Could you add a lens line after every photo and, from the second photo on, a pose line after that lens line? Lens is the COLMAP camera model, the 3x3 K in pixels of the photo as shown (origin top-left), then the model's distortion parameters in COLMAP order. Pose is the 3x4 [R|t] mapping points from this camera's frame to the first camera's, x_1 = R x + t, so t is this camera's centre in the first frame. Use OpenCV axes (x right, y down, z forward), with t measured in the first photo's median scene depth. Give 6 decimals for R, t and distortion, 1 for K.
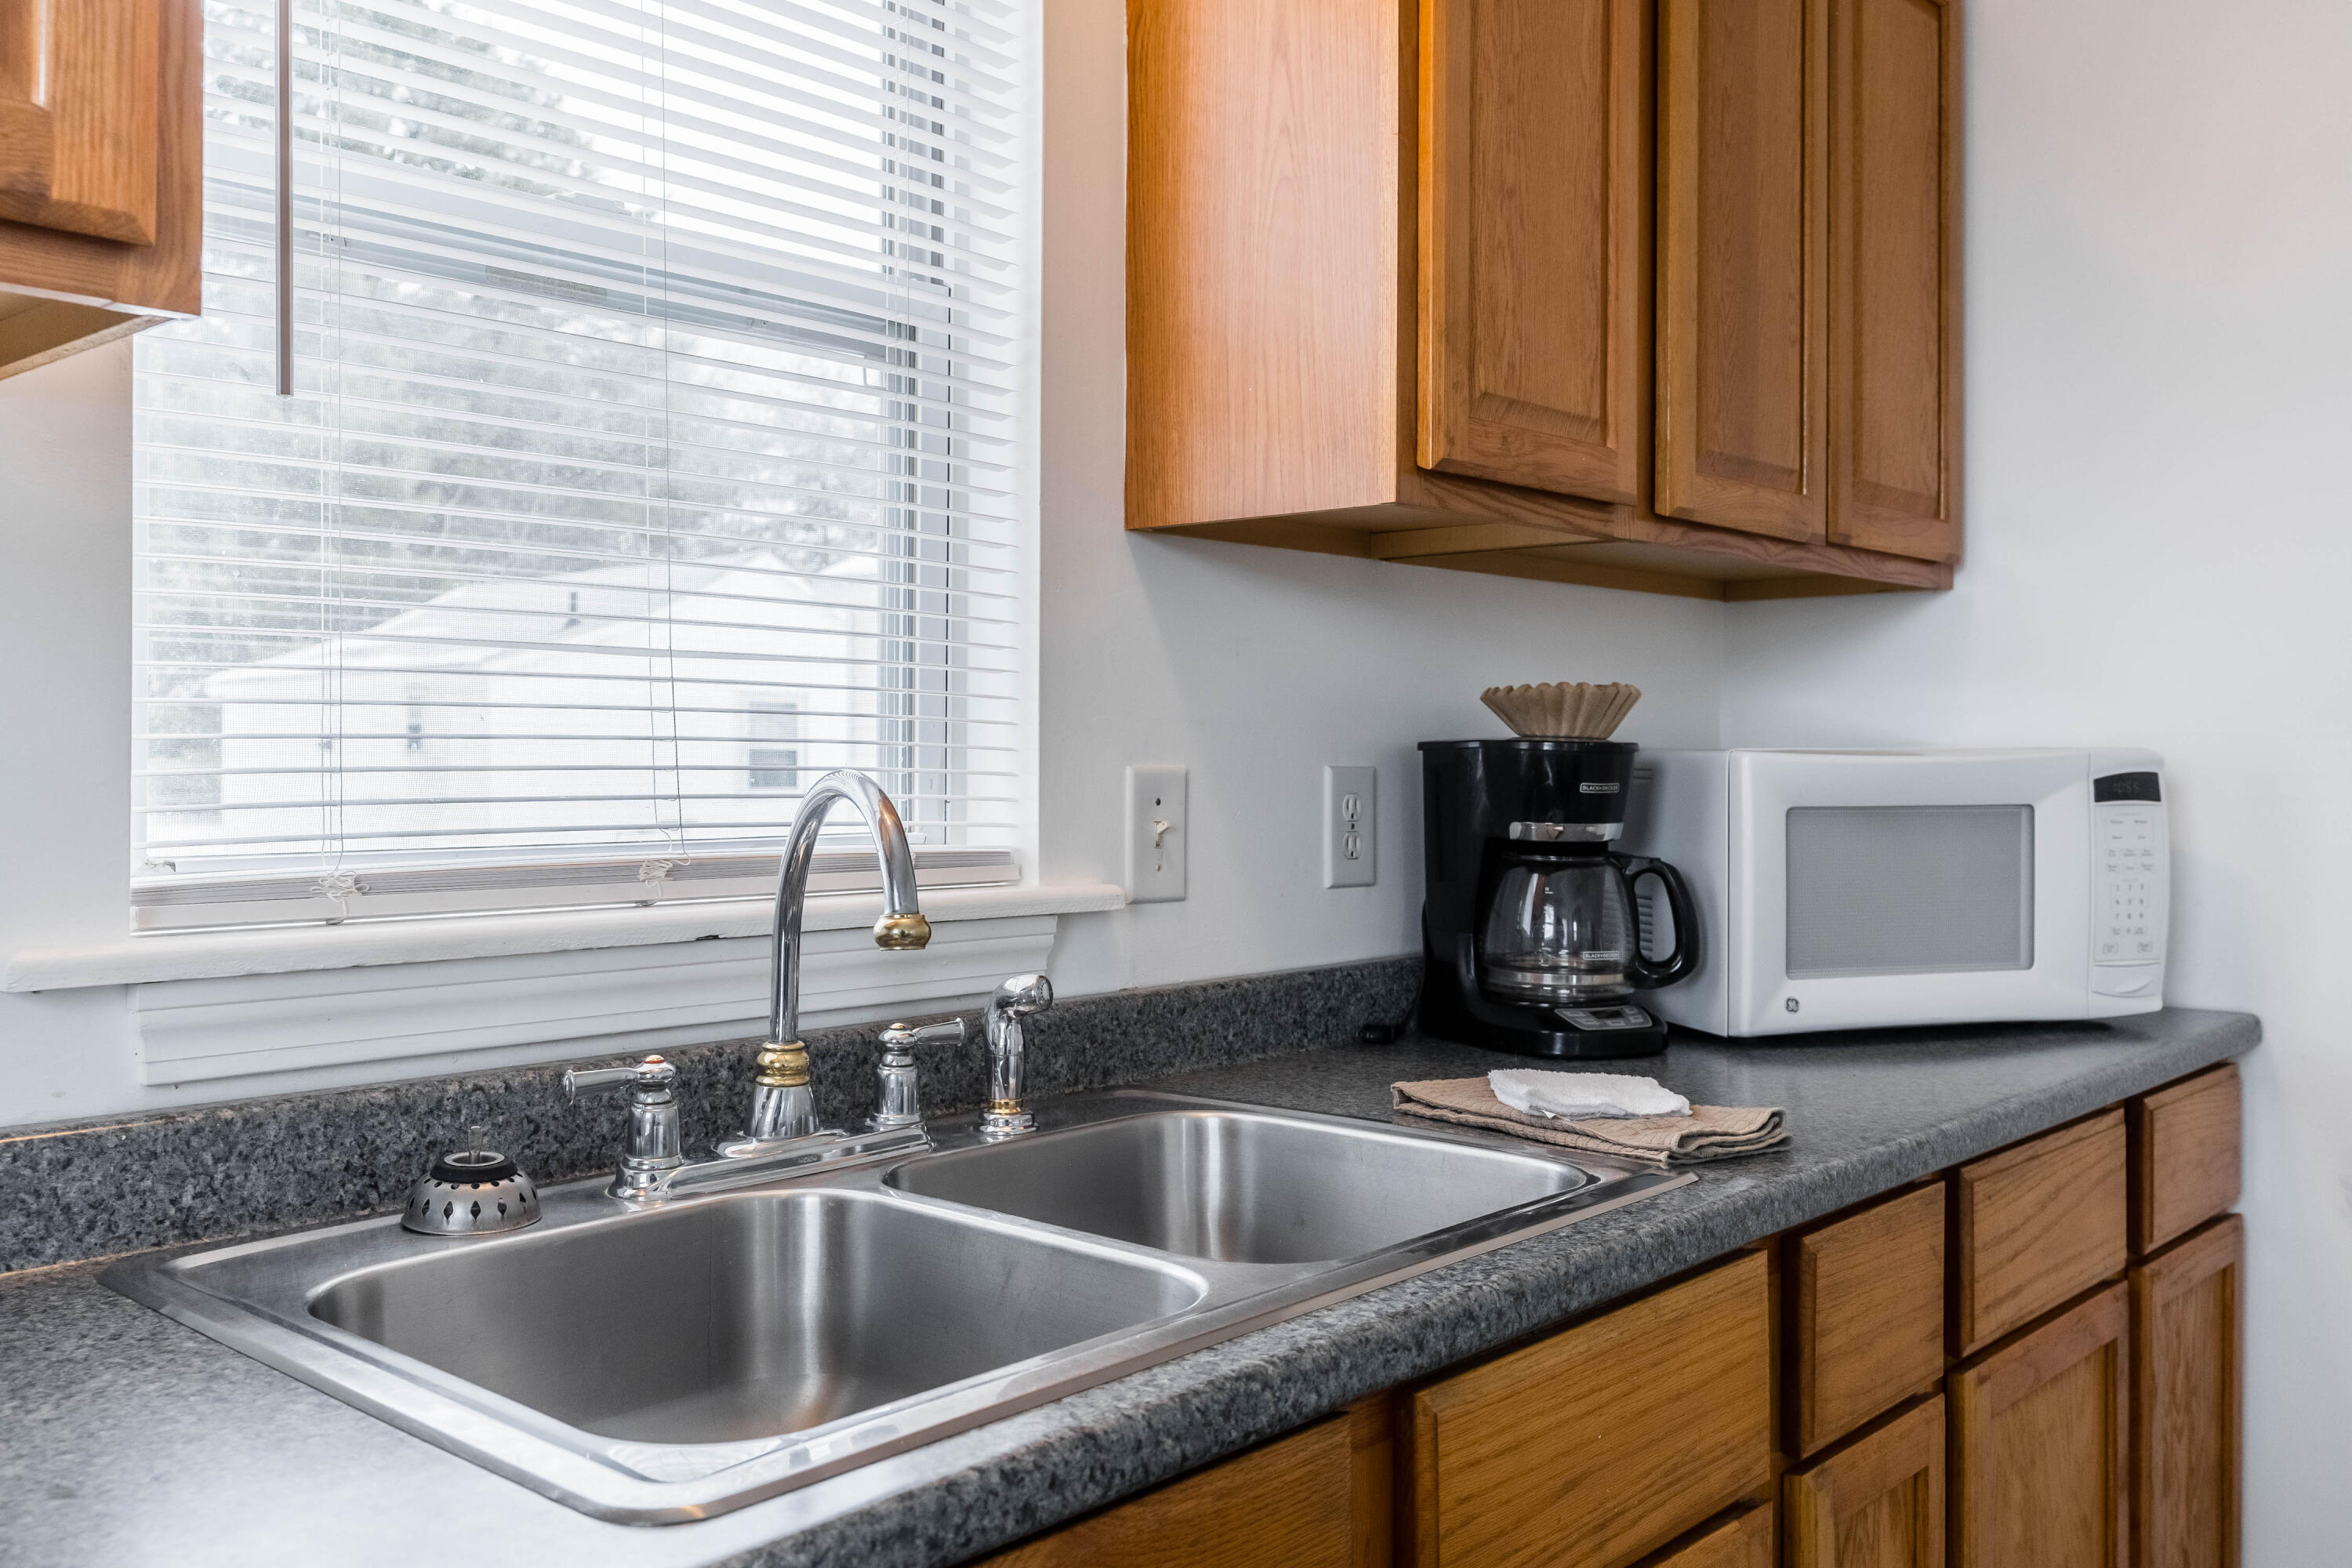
lens RADIAL K [[1998.2, 0, 1138.9], [0, 1998.2, 760.4], [0, 0, 1]] dist [-0.000634, -0.001527]
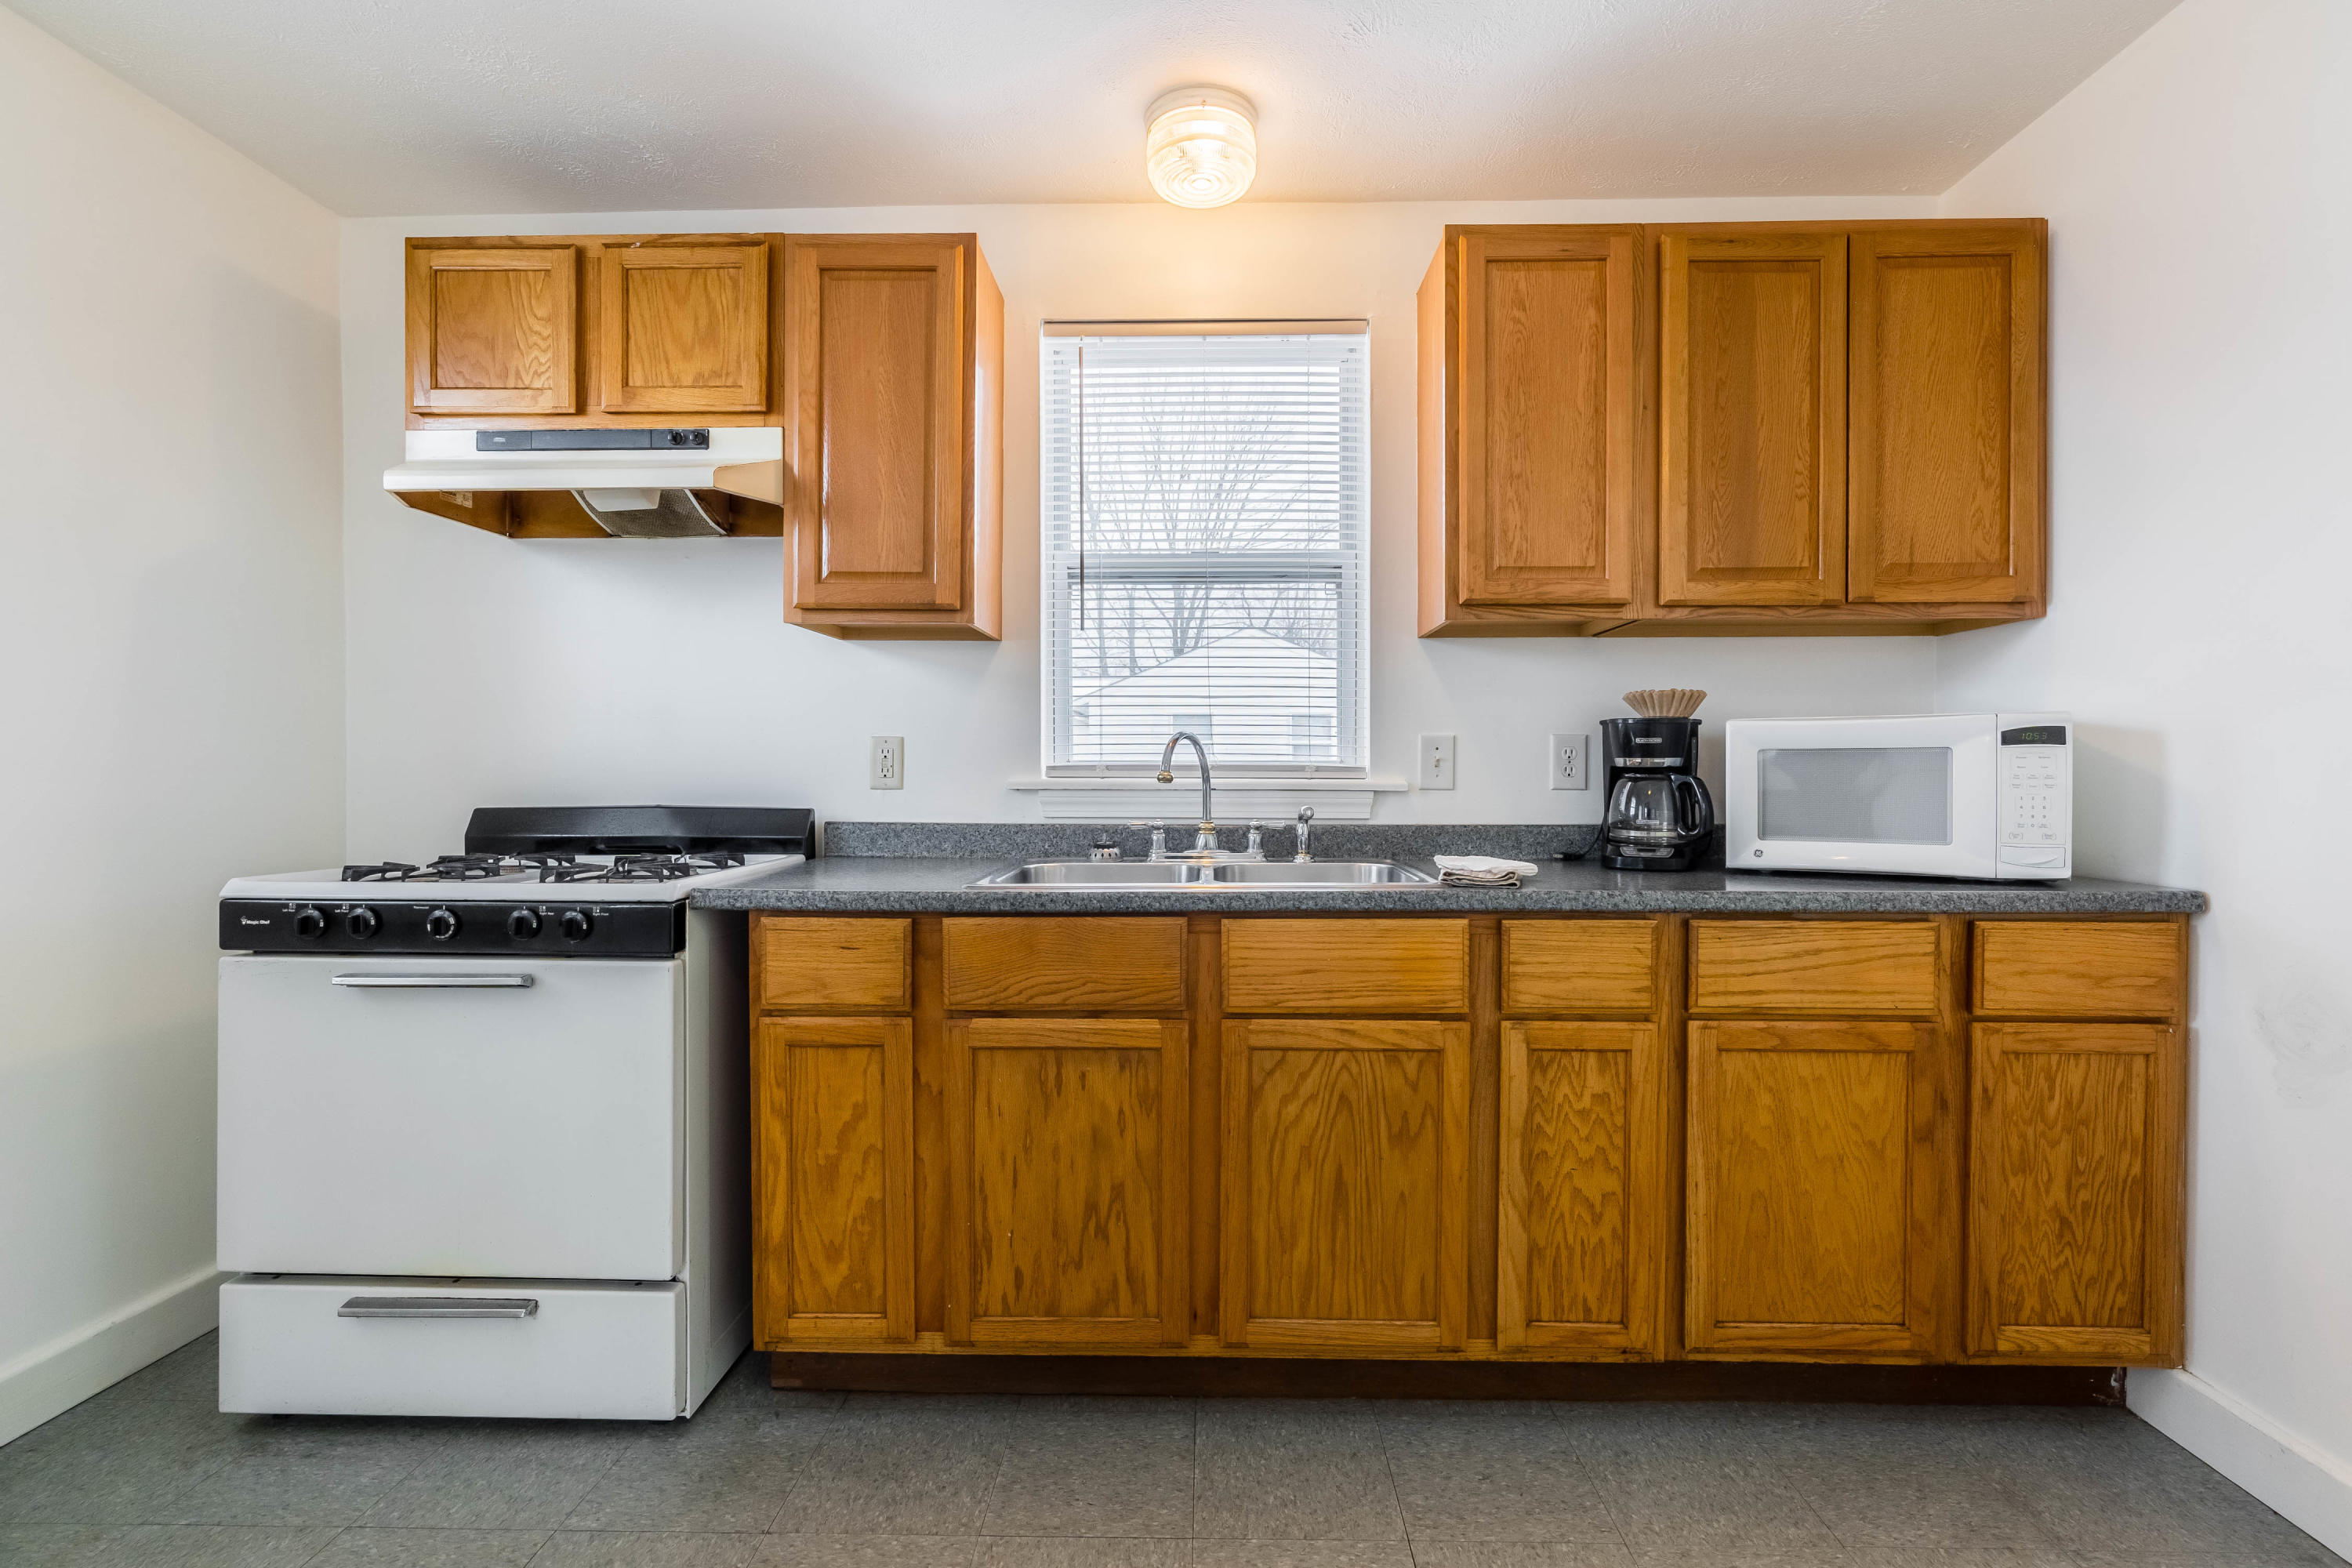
lens RADIAL K [[1080.8, 0, 1178.4], [0, 1080.8, 774.0], [0, 0, 1]] dist [-0.013472, 0.000068]
pose [[0.648690, 0.002249, -0.761050, 0.810794], [-0.001191, 0.999997, 0.001940, 0.049691], [0.761052, -0.000352, 0.648691, -0.087161]]
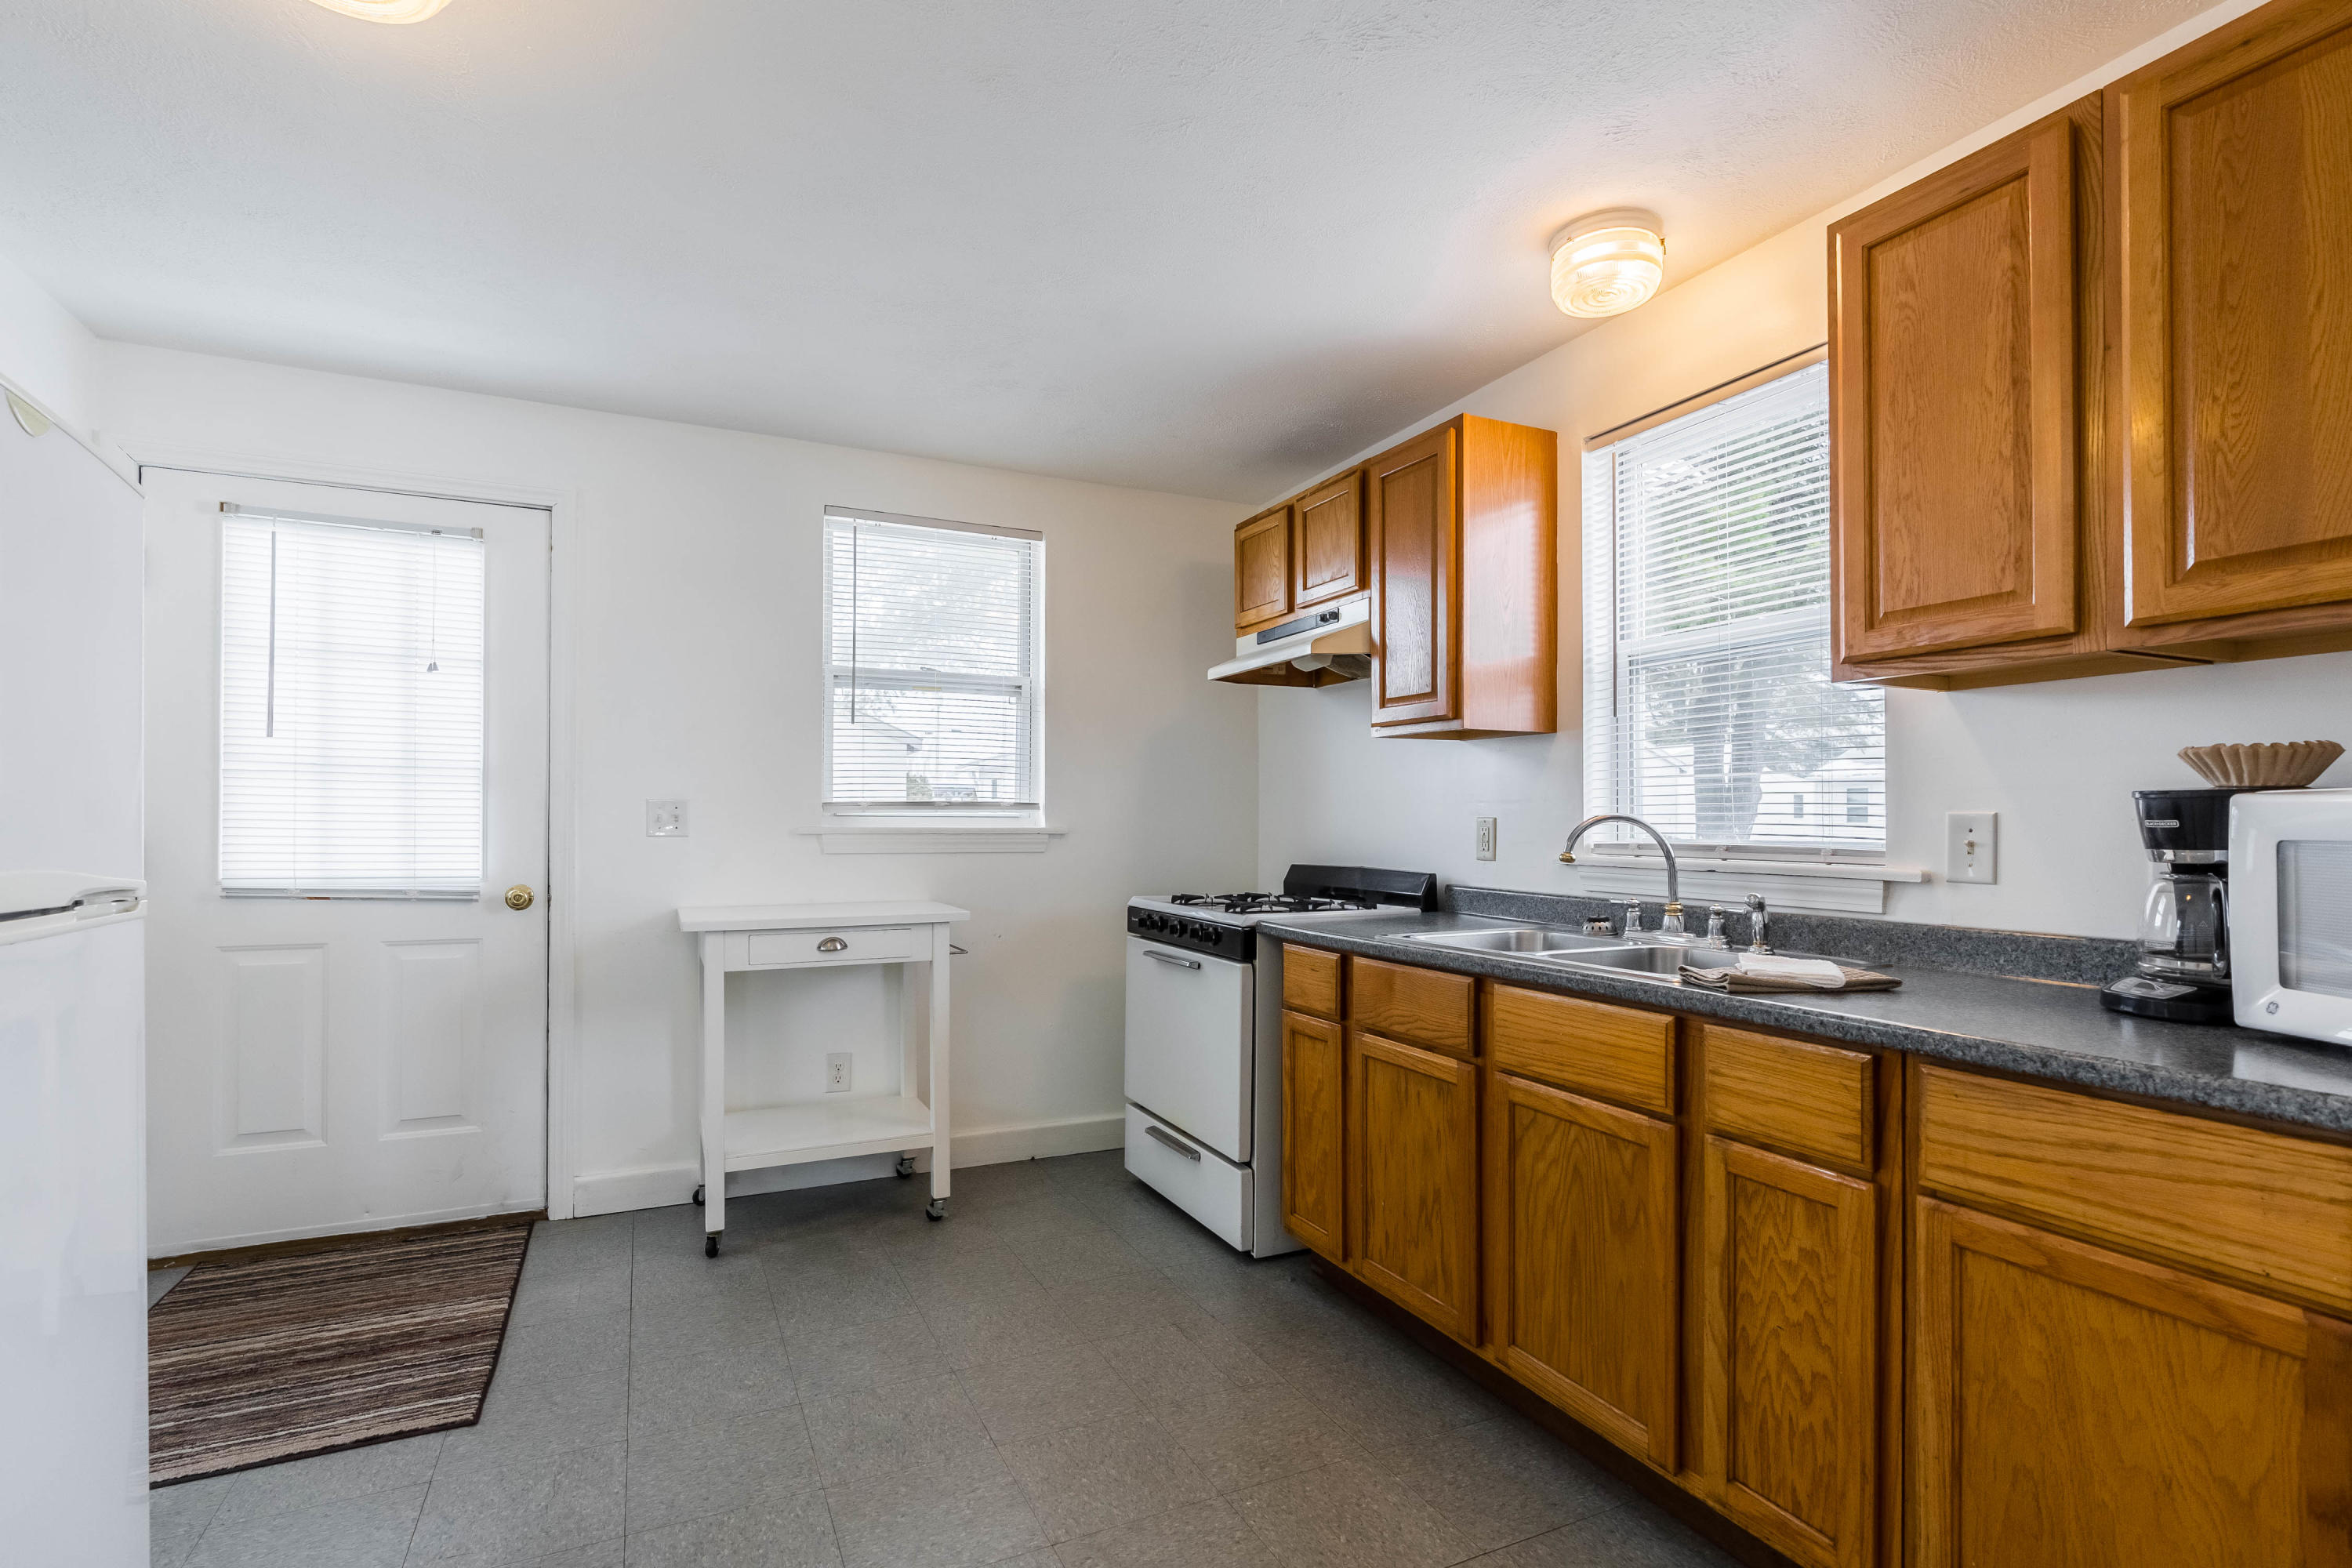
lens RADIAL K [[1073.8, 0, 1123.5], [0, 1073.8, 807.3], [0, 0, 1]] dist [-0.010977, 0.000722]
pose [[-0.411994, -0.016061, -0.911045, 1.276645], [-0.004673, 0.999869, -0.015514, 0.018574], [0.911175, -0.002134, -0.412015, 0.694519]]
